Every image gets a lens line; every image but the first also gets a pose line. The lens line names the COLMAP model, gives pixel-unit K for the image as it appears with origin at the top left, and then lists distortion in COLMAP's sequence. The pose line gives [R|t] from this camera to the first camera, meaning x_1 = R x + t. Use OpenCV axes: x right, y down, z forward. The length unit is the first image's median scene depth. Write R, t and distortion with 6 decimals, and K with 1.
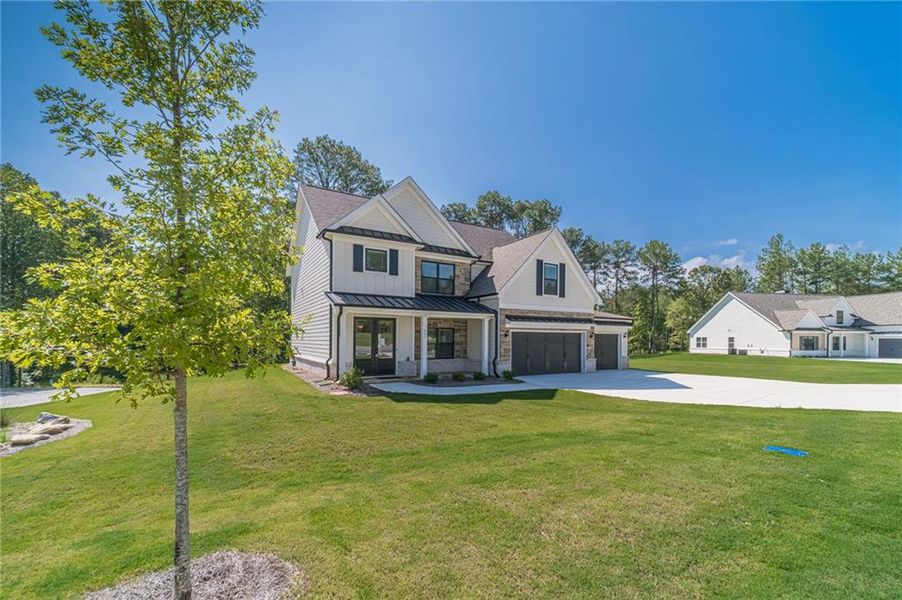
lens RADIAL K [[394.3, 0, 465.4], [0, 394.3, 334.6], [0, 0, 1]] dist [0.008464, -0.000437]
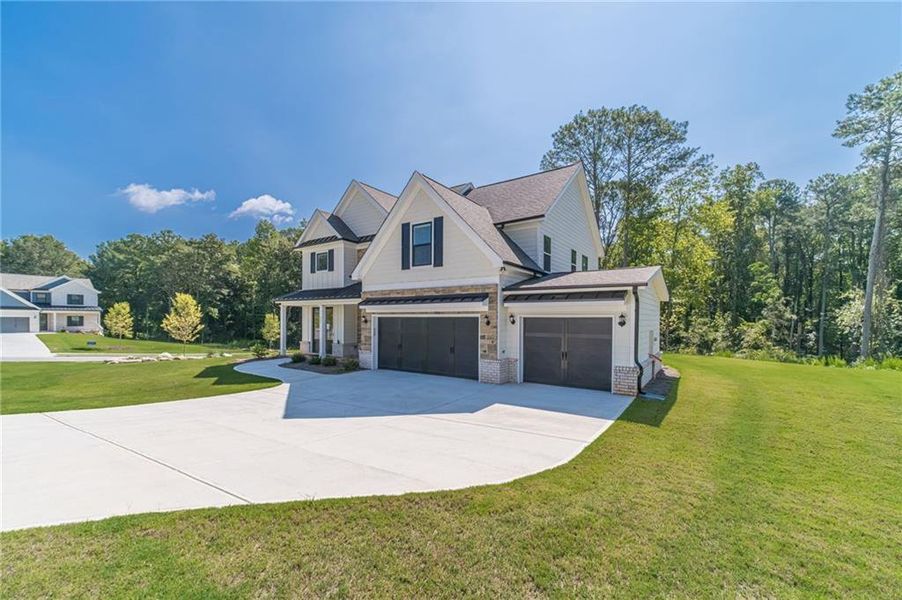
lens RADIAL K [[394.3, 0, 441.4], [0, 394.3, 320.5], [0, 0, 1]] dist [0.008464, -0.000437]
pose [[0.365034, -0.008016, -0.930960, 0.917245], [0.002811, 0.999968, -0.007508, 0.006166], [0.930990, 0.000123, 0.365045, 0.774750]]
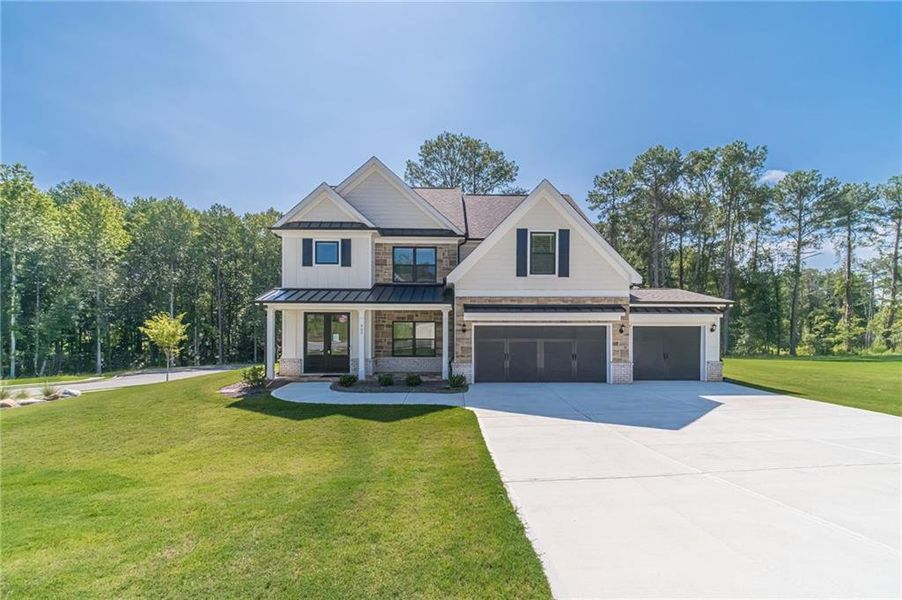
lens RADIAL K [[394.3, 0, 449.0], [0, 394.3, 329.0], [0, 0, 1]] dist [0.008464, -0.000437]
pose [[0.858226, -0.002719, -0.513265, 0.446619], [0.010167, 0.999880, 0.011704, -0.010219], [0.513171, -0.015263, 0.858150, 0.284825]]
